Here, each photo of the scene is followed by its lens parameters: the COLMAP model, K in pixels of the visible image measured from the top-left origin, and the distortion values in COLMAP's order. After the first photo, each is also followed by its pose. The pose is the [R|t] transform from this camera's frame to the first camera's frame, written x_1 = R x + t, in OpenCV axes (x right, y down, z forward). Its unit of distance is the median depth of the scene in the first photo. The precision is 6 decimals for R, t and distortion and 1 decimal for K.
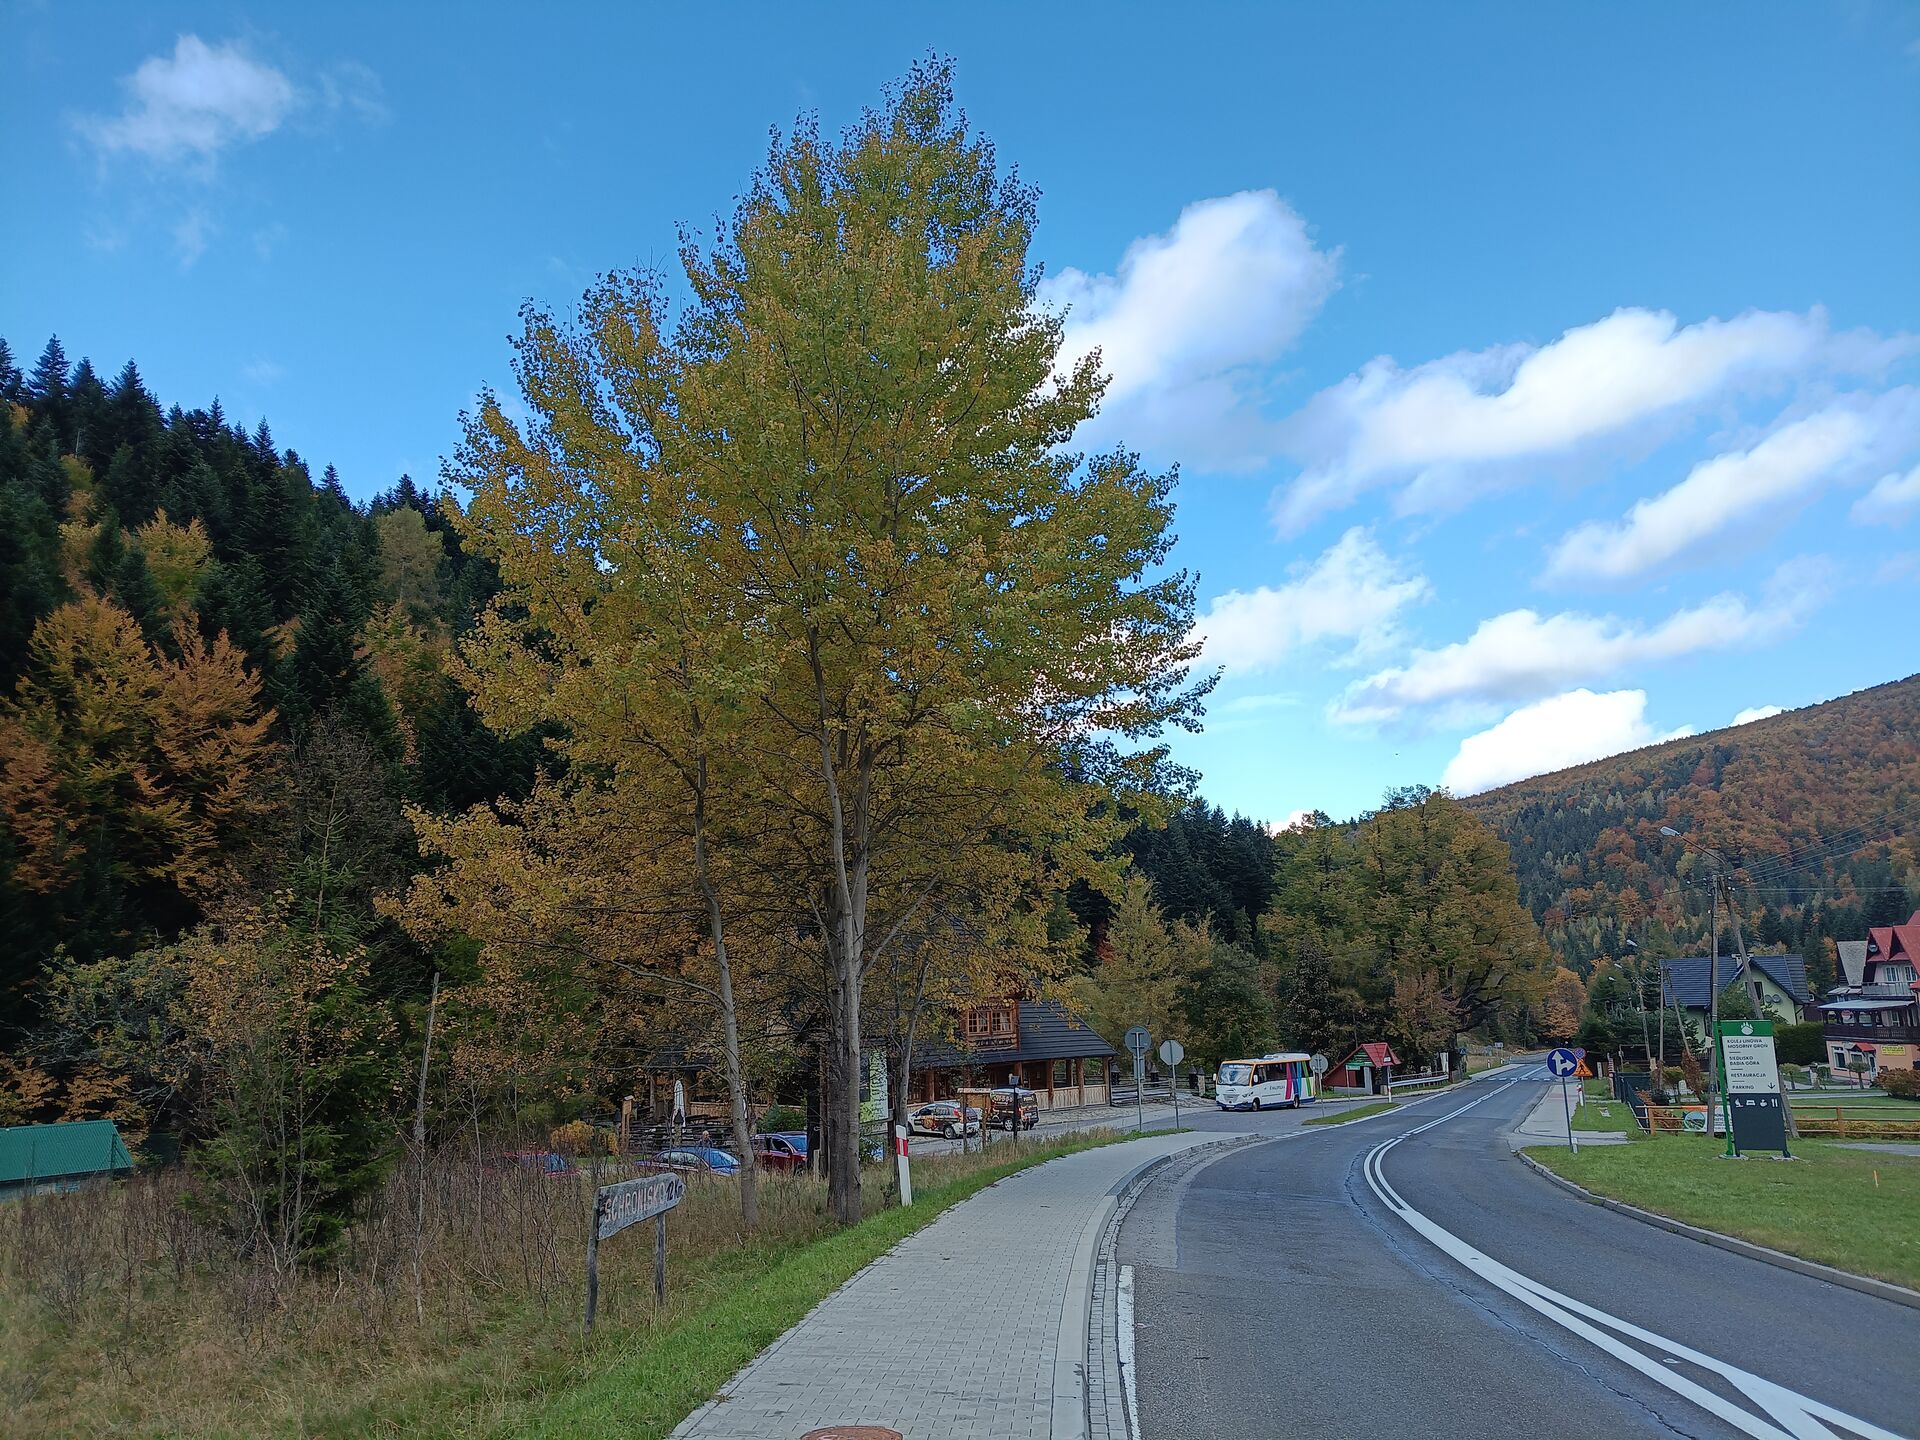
lens RADIAL K [[1358.7, 0, 962.2], [0, 1358.7, 720.7], [0, 0, 1]] dist [-0.004515, -0.004335]
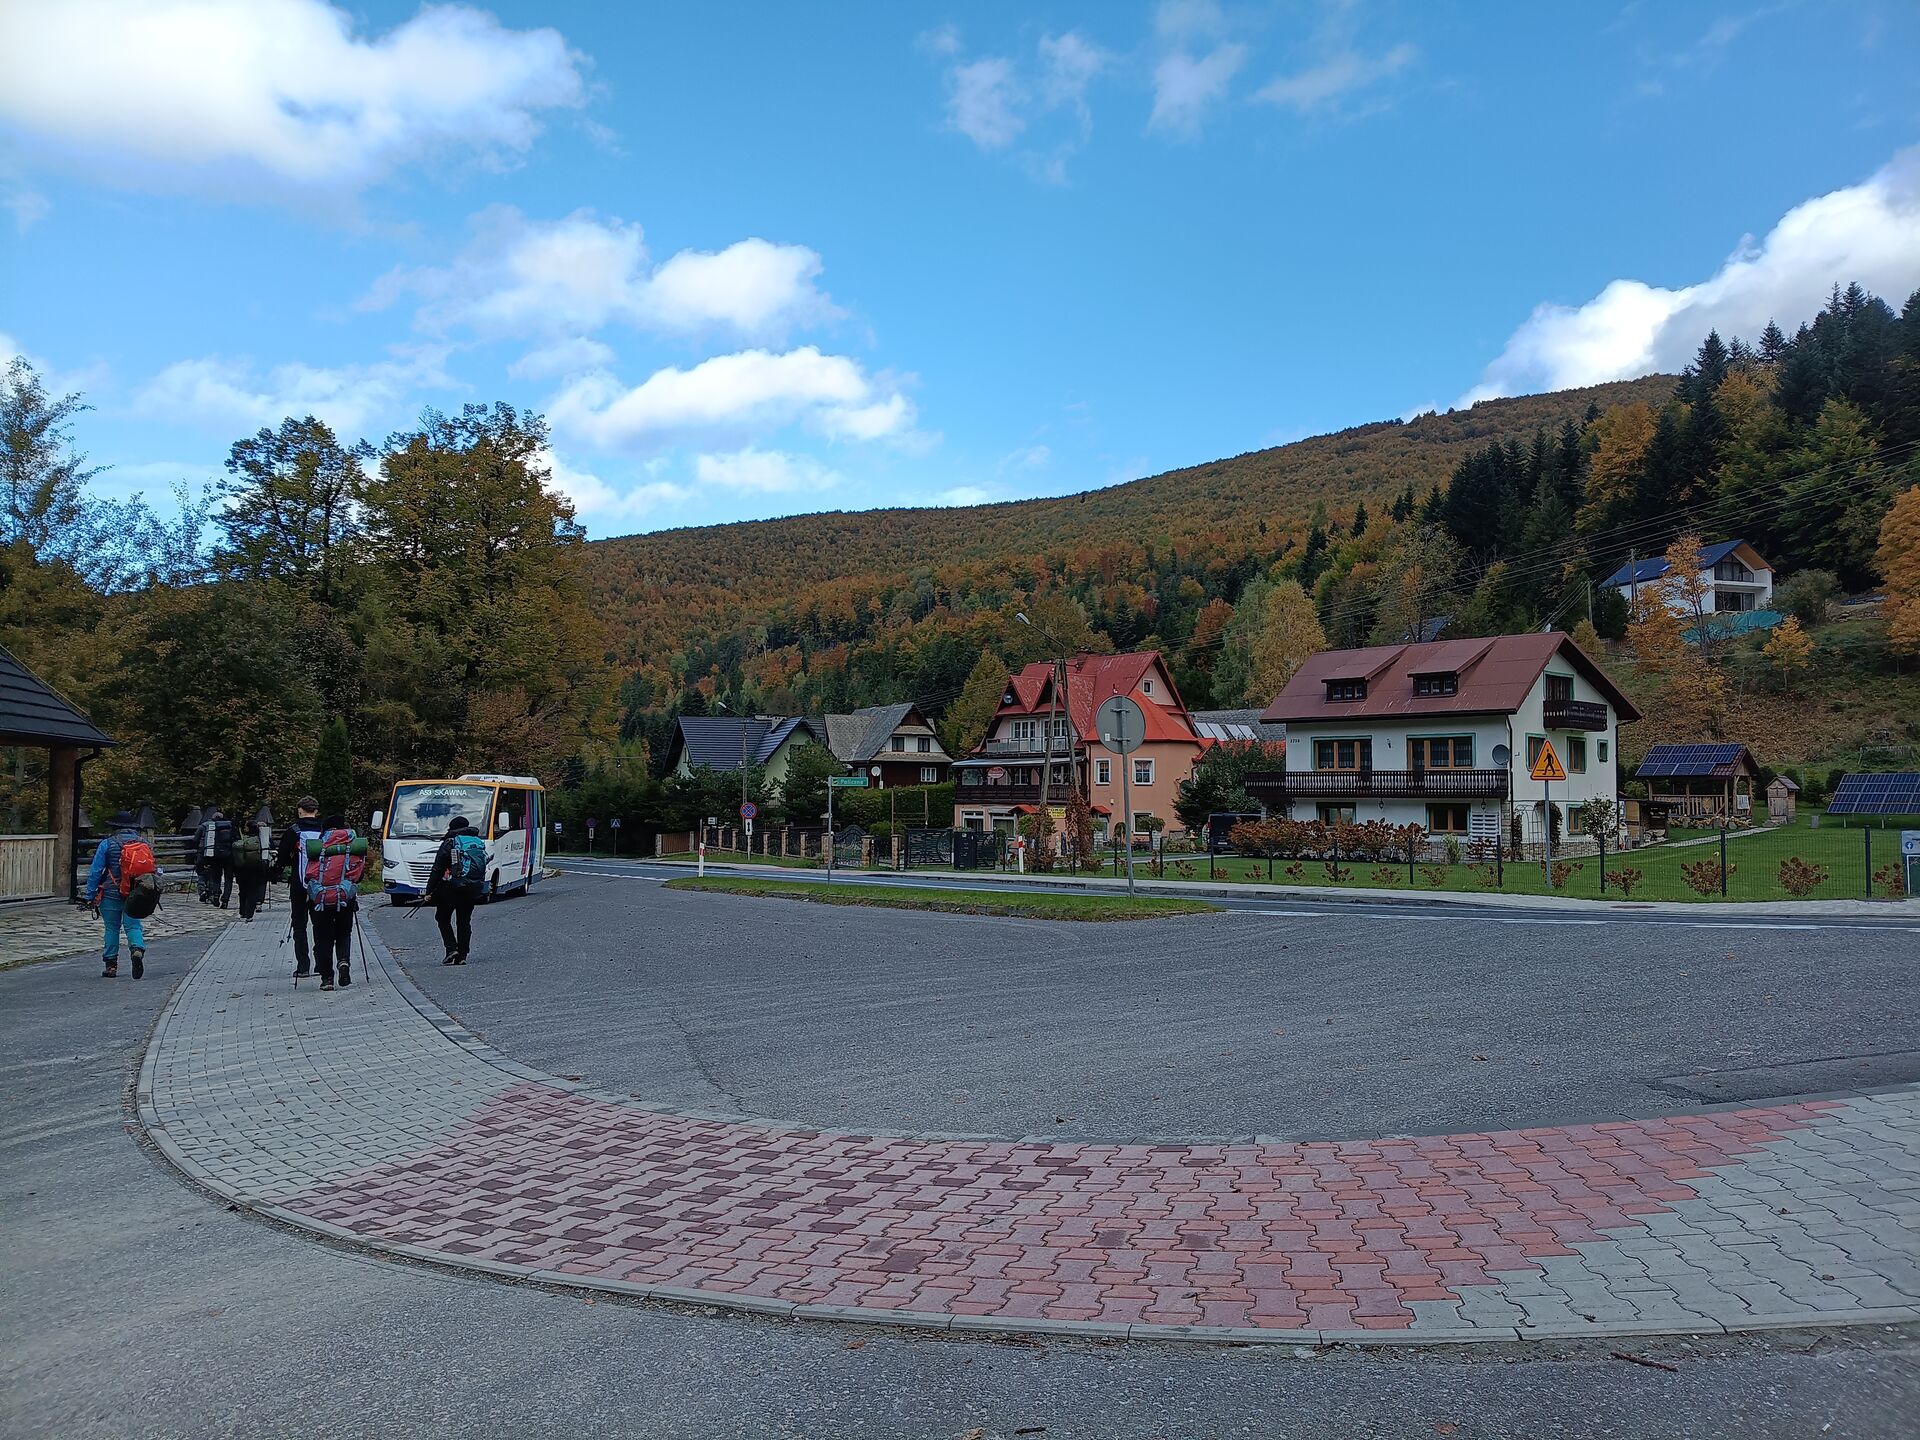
lens RADIAL K [[1358.7, 0, 955.2], [0, 1358.7, 717.7], [0, 0, 1]] dist [-0.004515, -0.004335]
pose [[0.638437, 0.067448, 0.766713, -0.002789], [-0.168542, 0.984227, 0.053761, 0.192377], [-0.750994, -0.163546, 0.639735, 0.660298]]
